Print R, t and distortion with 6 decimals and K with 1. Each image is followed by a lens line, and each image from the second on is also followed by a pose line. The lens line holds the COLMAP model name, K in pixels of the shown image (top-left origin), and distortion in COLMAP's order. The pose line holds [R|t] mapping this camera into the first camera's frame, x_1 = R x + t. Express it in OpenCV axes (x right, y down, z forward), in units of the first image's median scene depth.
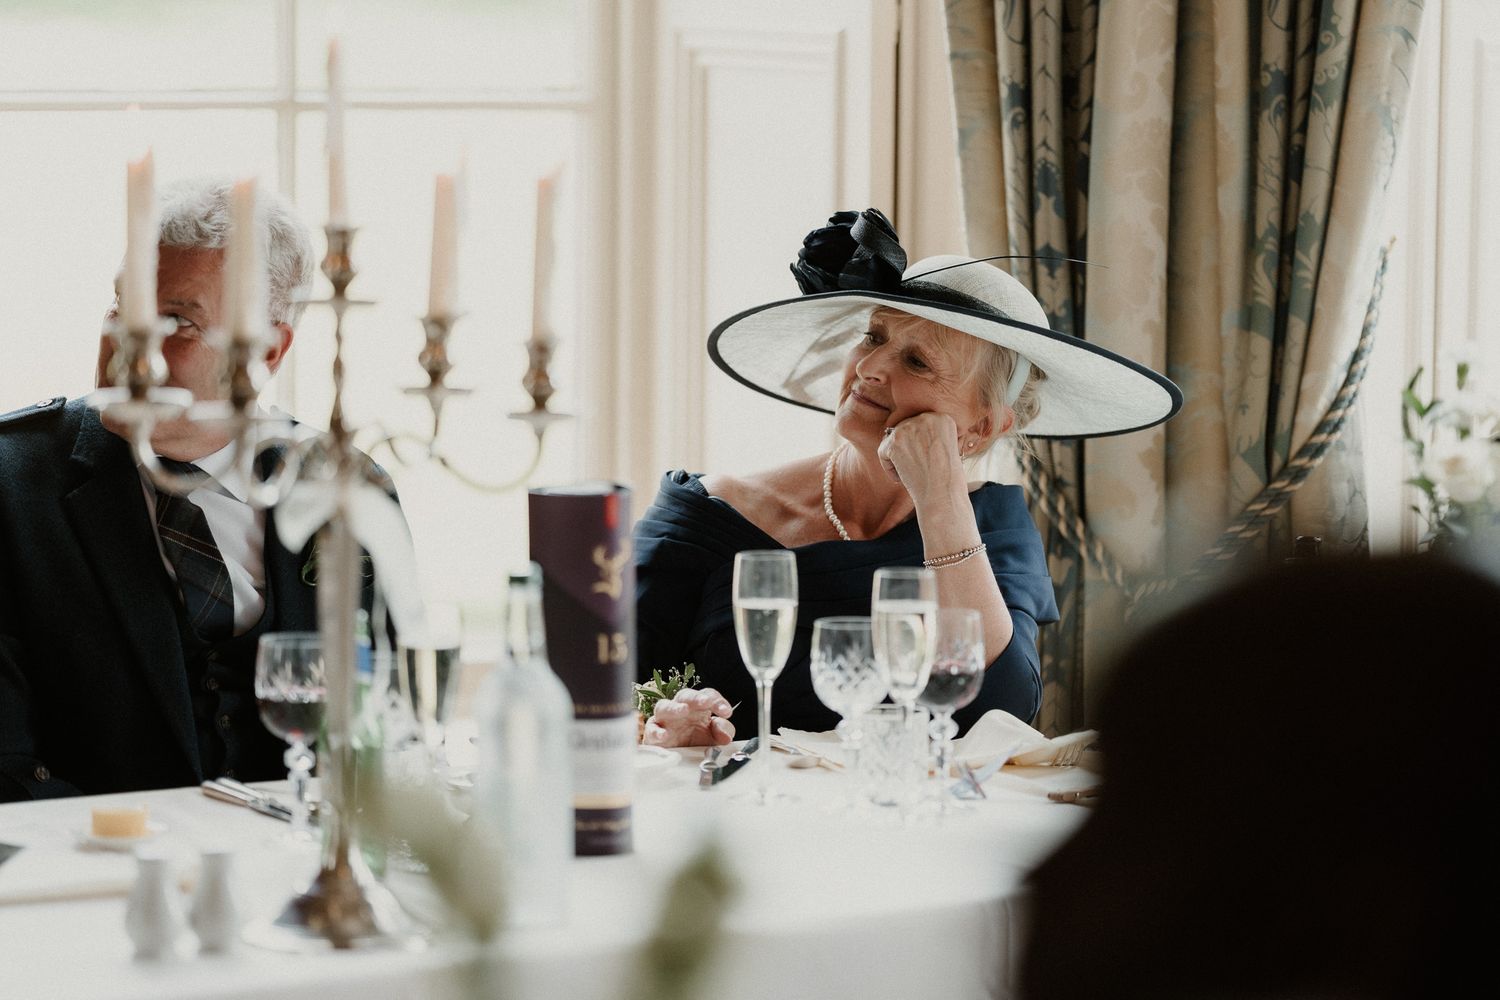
lens RADIAL K [[5617.0, 0, 688.8], [0, 5617.0, 498.7], [0, 0, 1]] dist [0.081893, -1.624336]
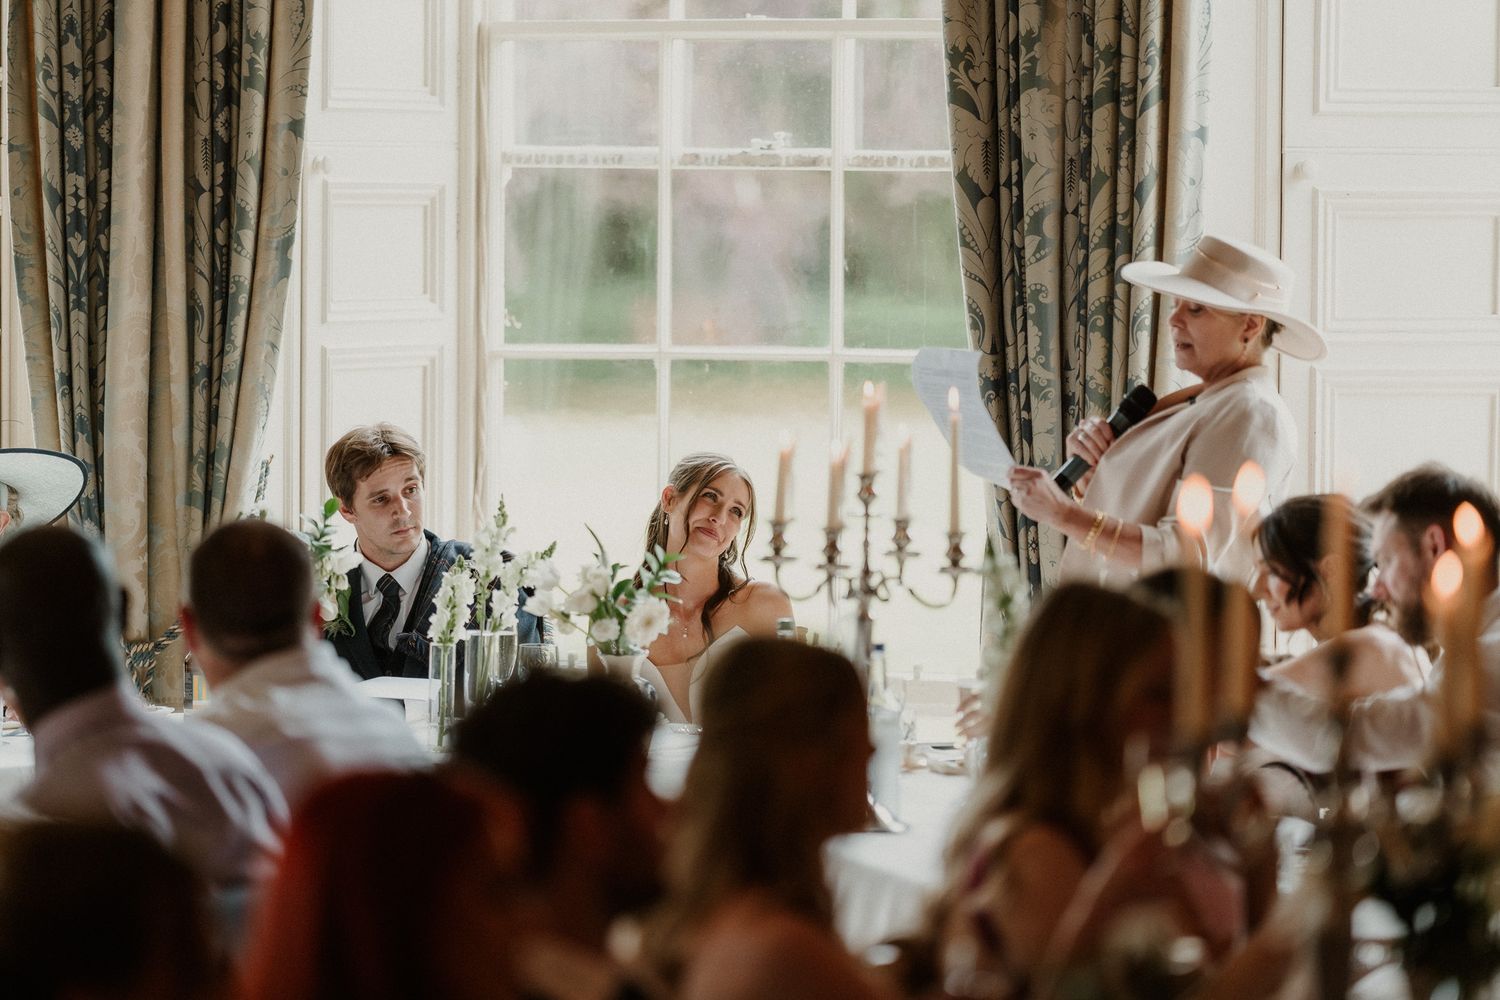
lens RADIAL K [[5617.0, 0, 688.8], [0, 5617.0, 498.7], [0, 0, 1]] dist [0.081893, -1.624336]
pose [[0.991319, -0.009323, 0.131146, 0.019748], [0.015551, 0.998795, -0.046542, 0.056701], [-0.130554, 0.048177, 0.990270, -0.855785]]
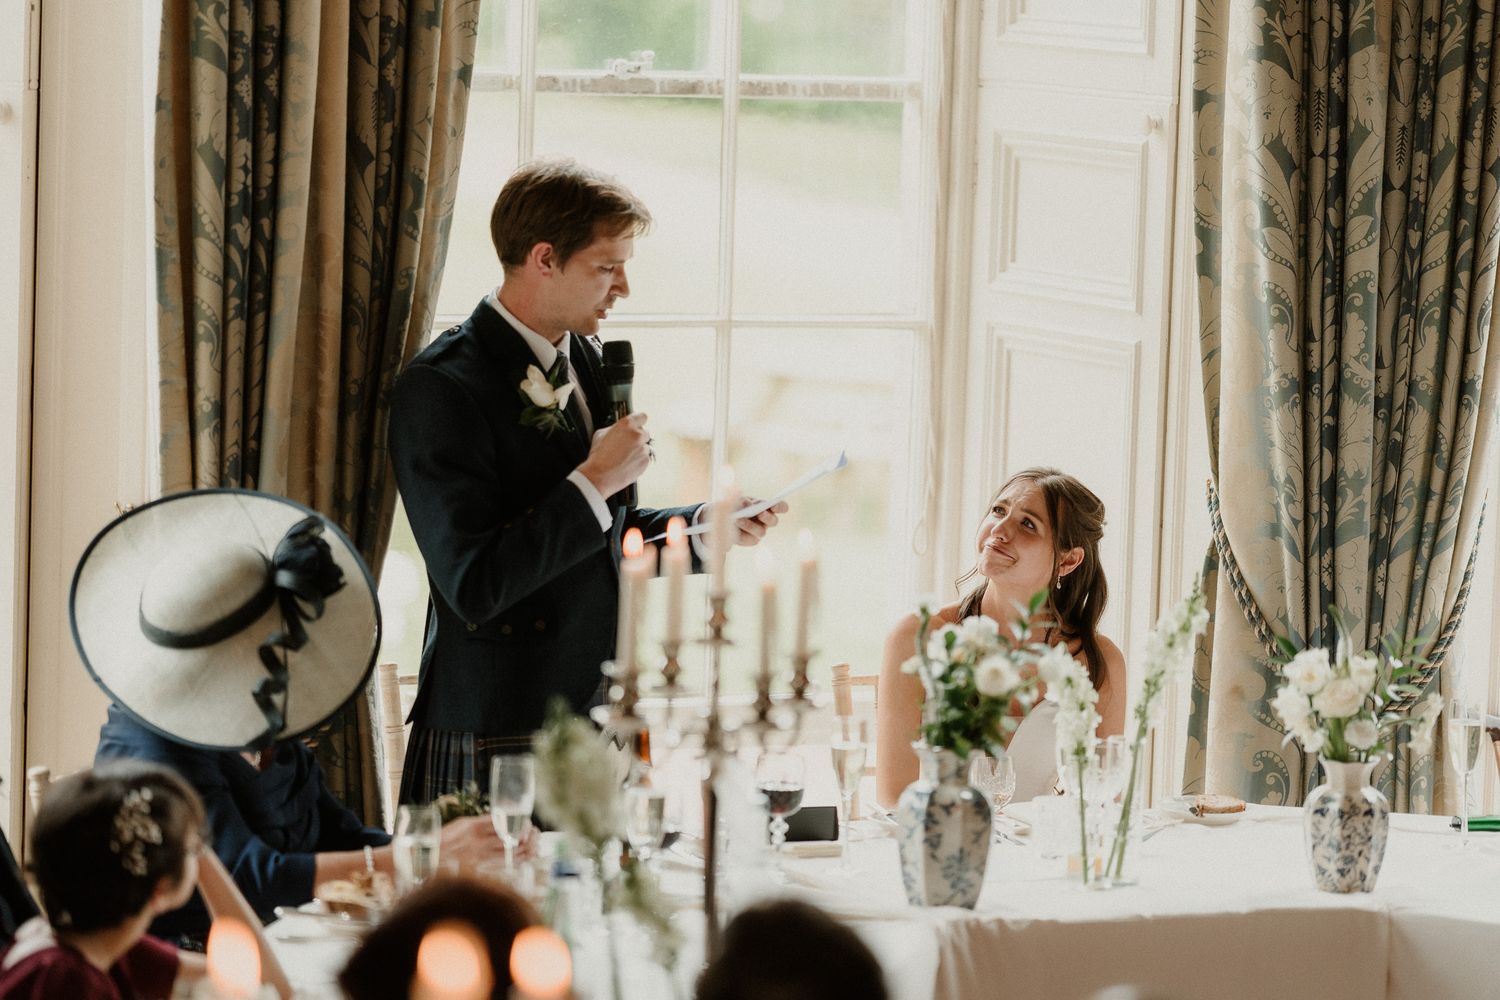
lens RADIAL K [[5849.0, 0, 750.0], [0, 5849.0, 500.0], [0, 0, 1]] dist [-0.105268, 2.572921]
pose [[0.684959, -0.065983, 0.725587, -0.908649], [0.049667, 0.997803, 0.043851, -0.106804], [-0.726886, 0.006001, 0.686732, -0.094349]]
